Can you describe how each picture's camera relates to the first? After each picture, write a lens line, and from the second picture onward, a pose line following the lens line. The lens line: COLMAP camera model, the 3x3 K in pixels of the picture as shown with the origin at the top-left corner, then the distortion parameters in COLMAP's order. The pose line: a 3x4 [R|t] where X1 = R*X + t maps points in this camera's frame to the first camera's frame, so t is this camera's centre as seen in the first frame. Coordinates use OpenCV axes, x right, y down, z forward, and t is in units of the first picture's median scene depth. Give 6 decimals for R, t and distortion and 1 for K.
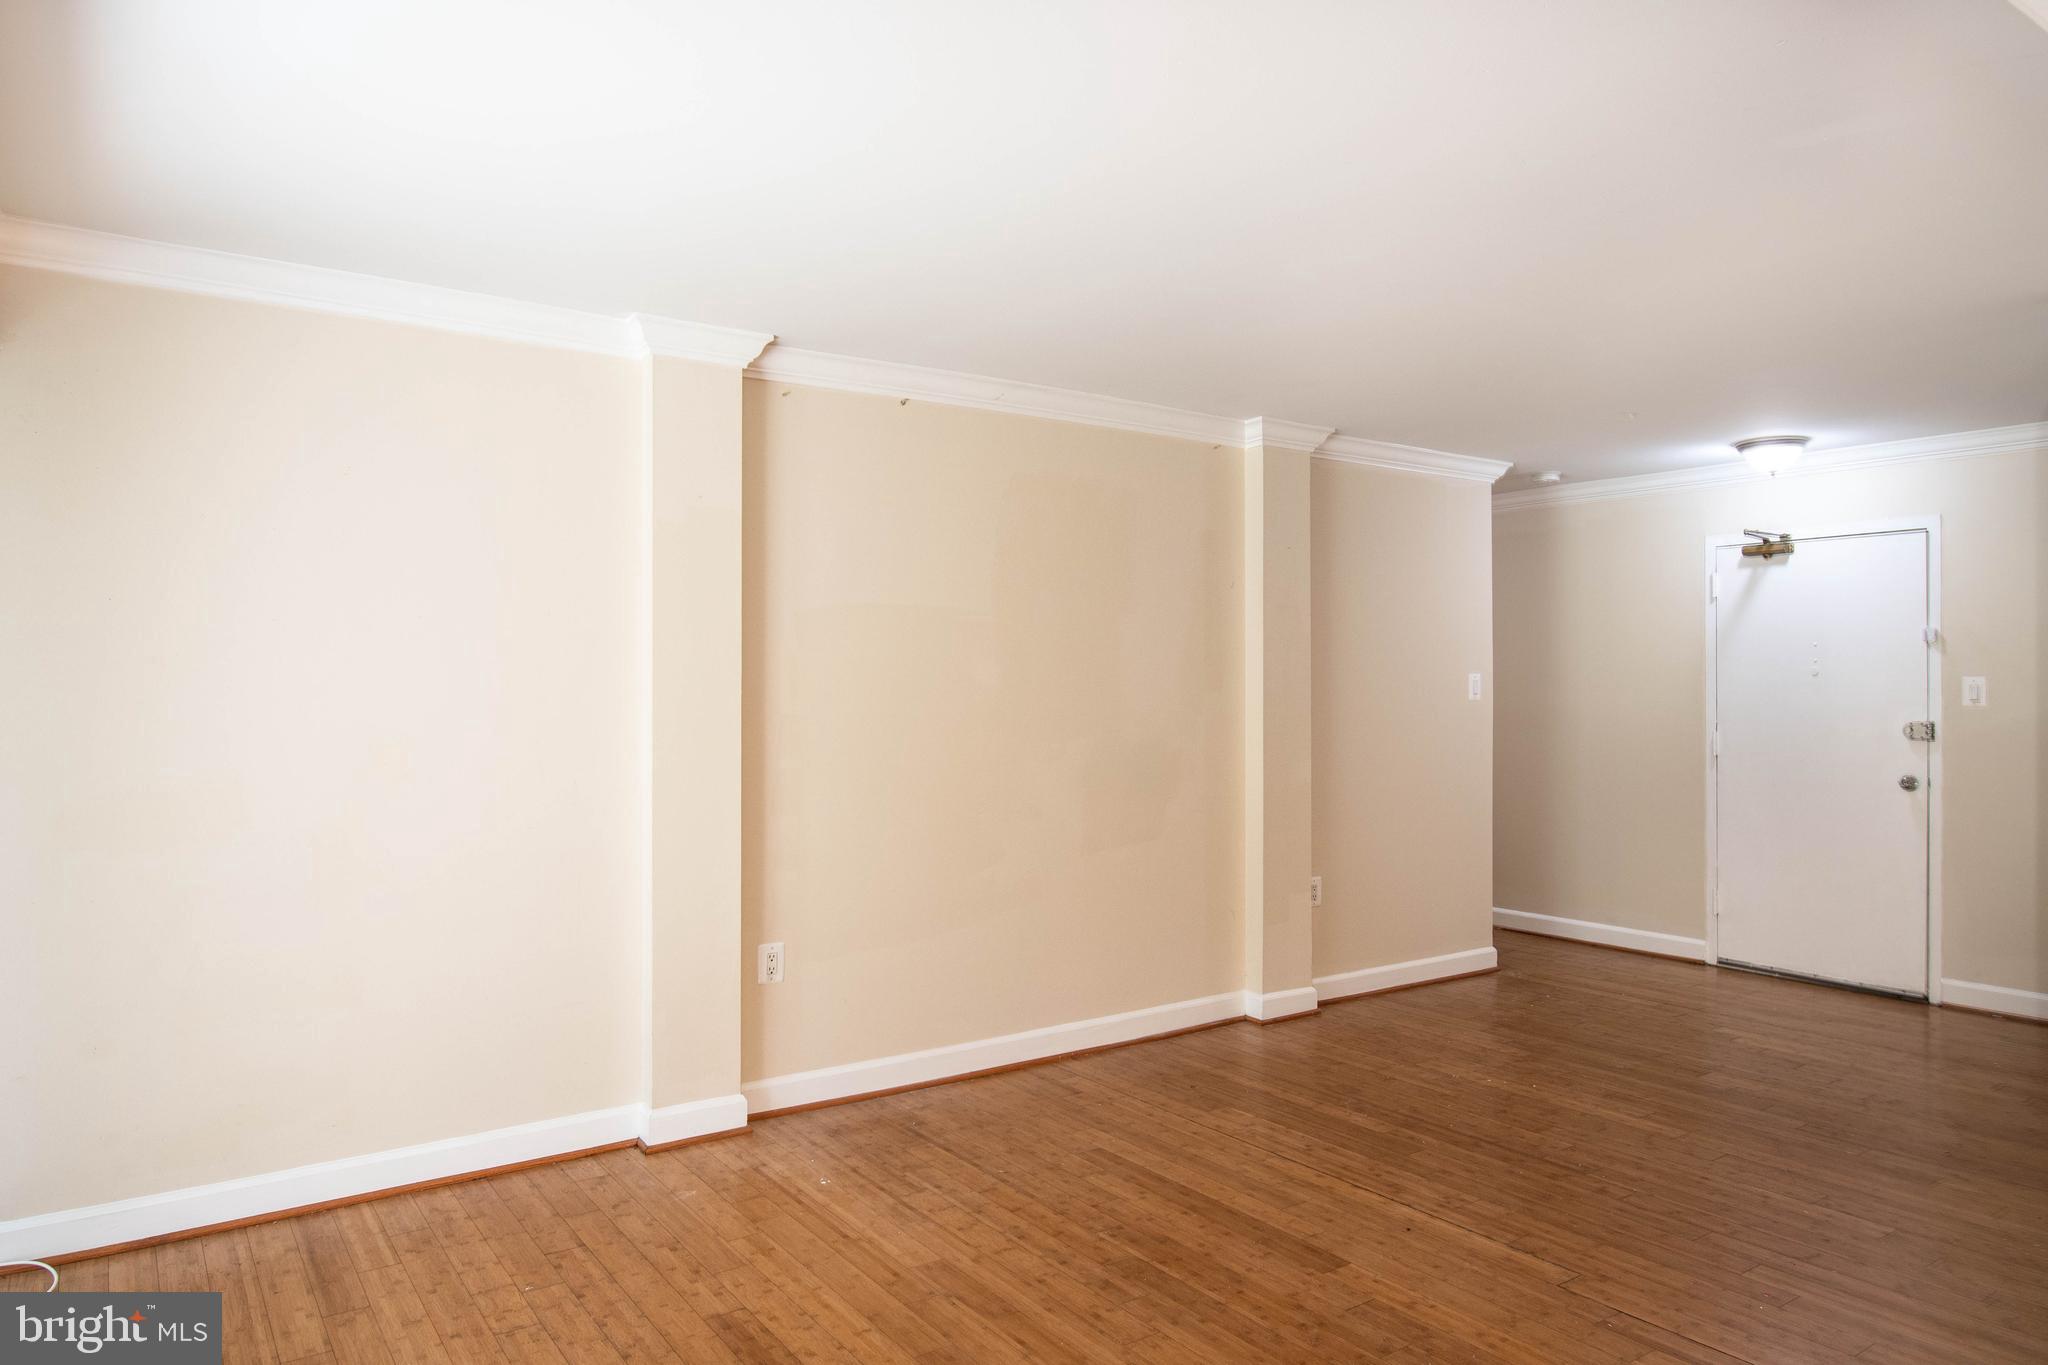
lens RADIAL K [[1373.8, 0, 1025.3], [0, 1373.8, 679.8], [0, 0, 1]] dist [0.019165, -0.008197]
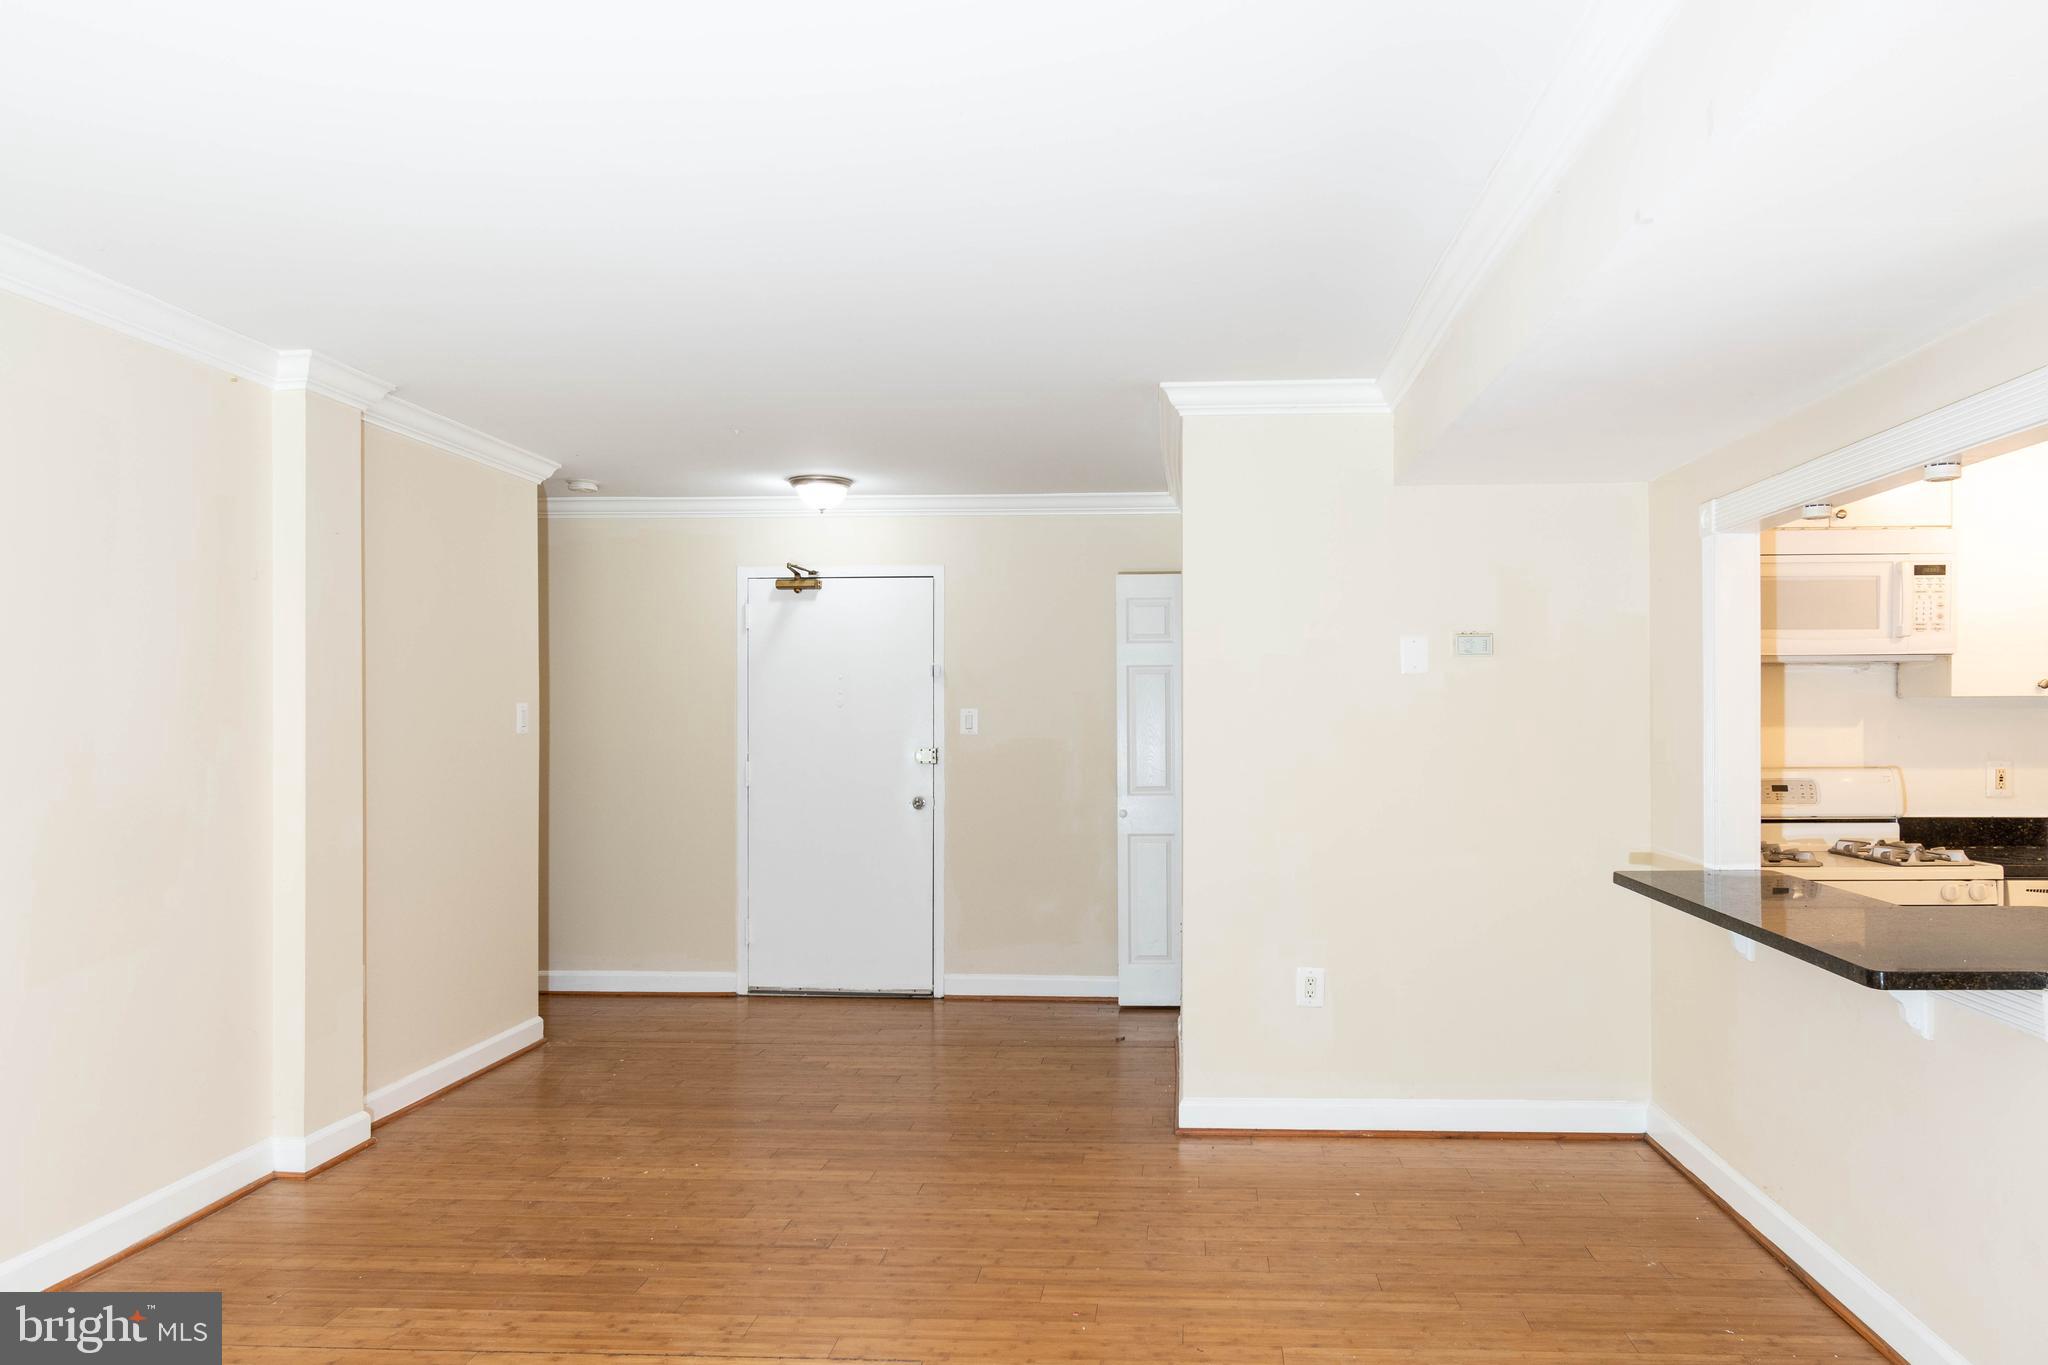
lens RADIAL K [[1373.8, 0, 1111.7], [0, 1373.8, 708.7], [0, 0, 1]] dist [0.019165, -0.008197]
pose [[0.620663, 0.001979, 0.784075, -0.140336], [0.000686, 0.999995, -0.003066, 0.002691], [-0.784077, 0.002441, 0.620658, 0.205329]]
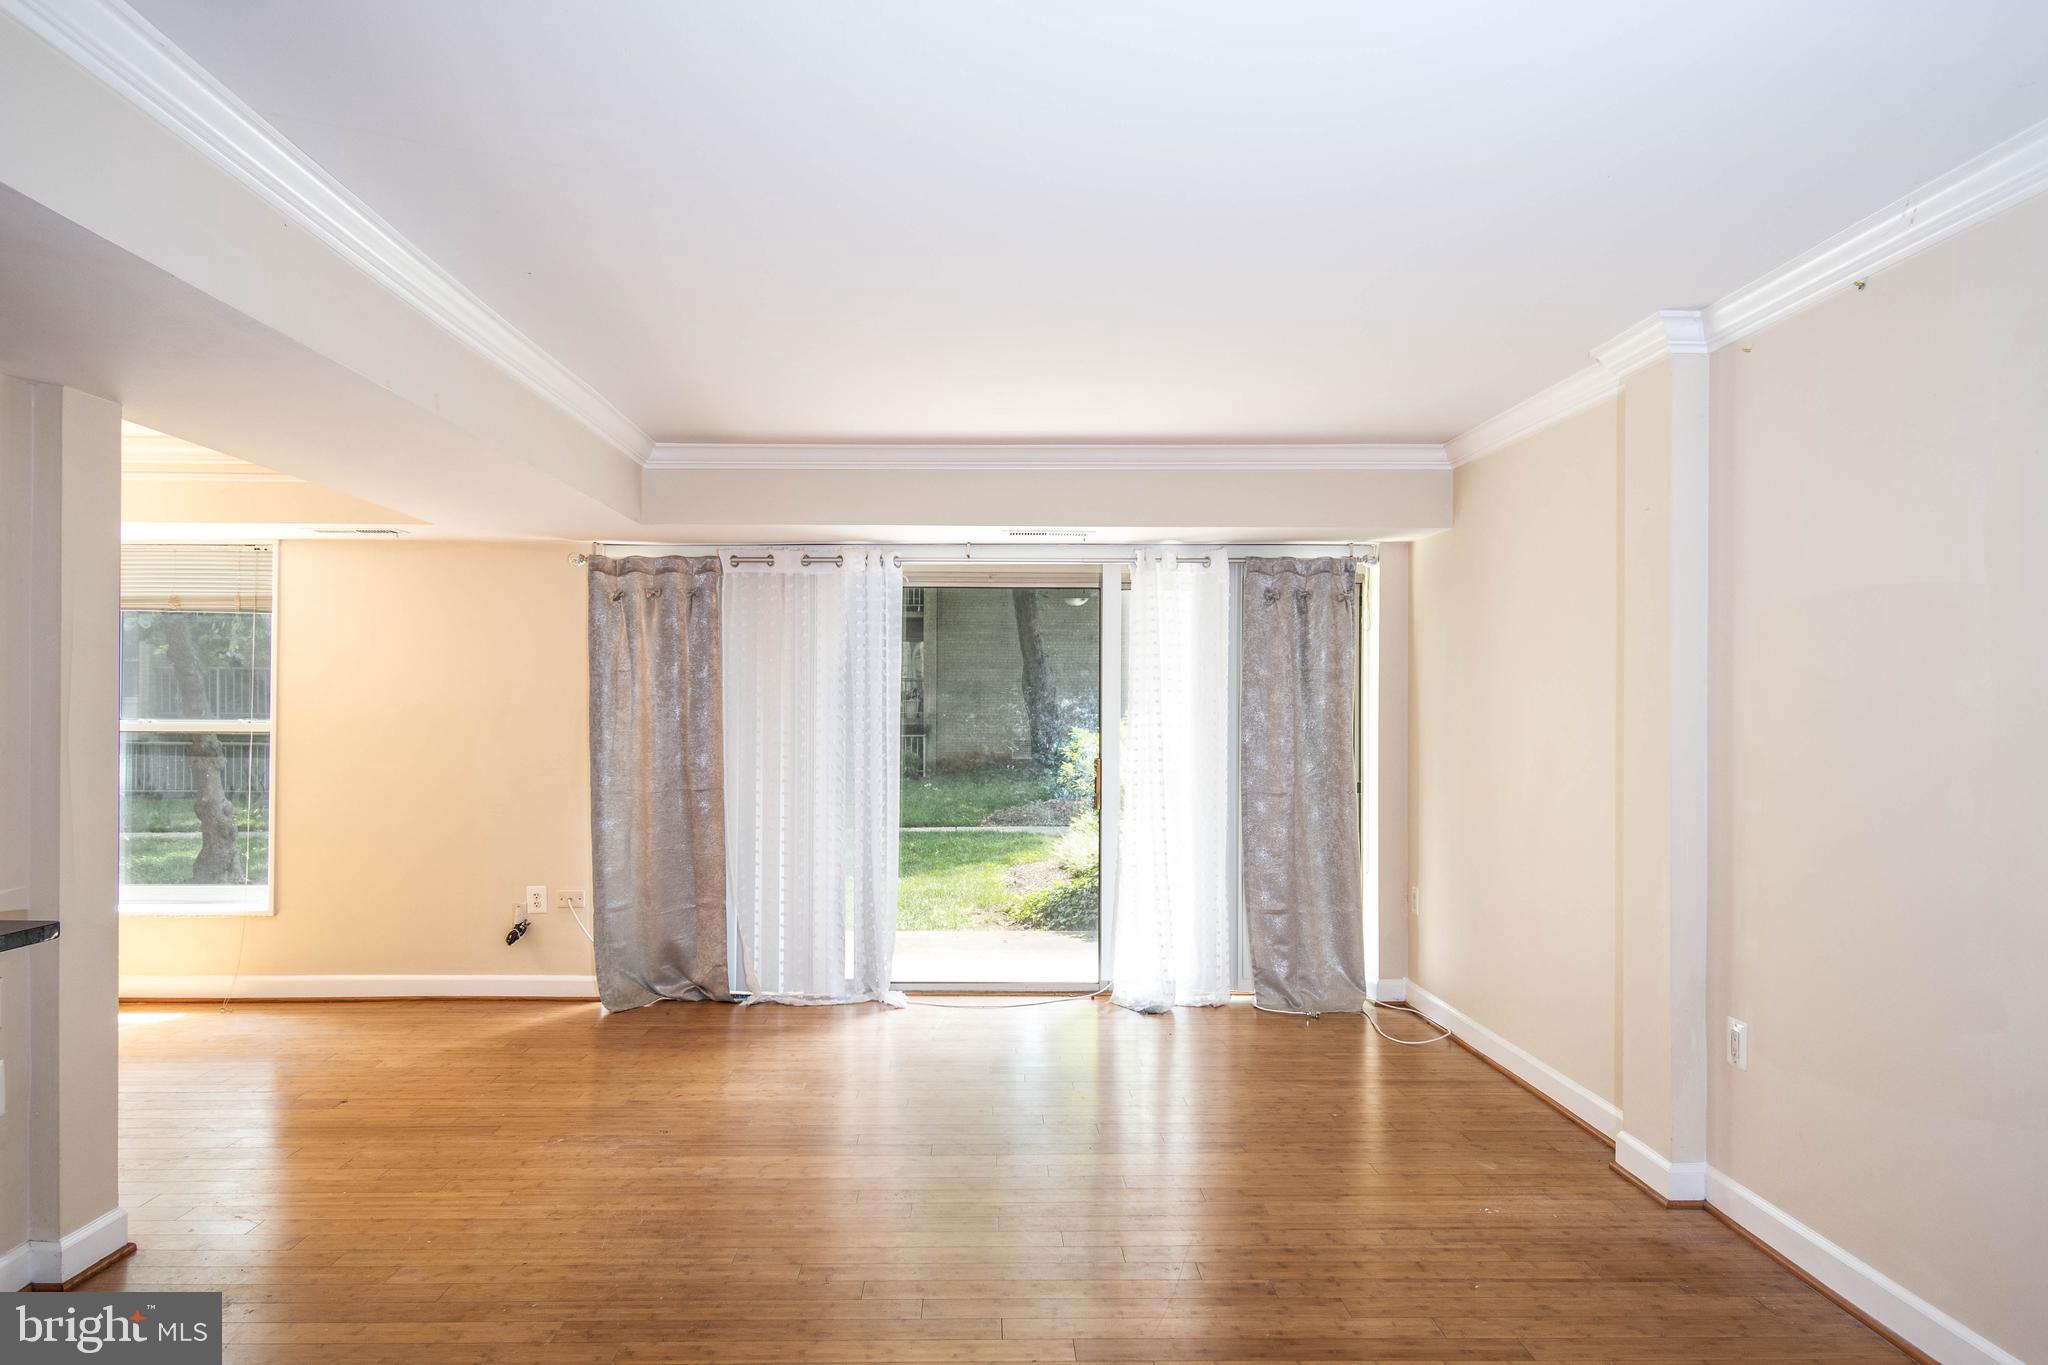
lens RADIAL K [[1373.8, 0, 1033.7], [0, 1373.8, 700.1], [0, 0, 1]] dist [0.019165, -0.008197]
pose [[-0.562978, -0.005213, -0.826455, 0.588696], [-0.000960, 0.999984, -0.005654, 0.003683], [0.826471, -0.002390, -0.562974, 0.886220]]
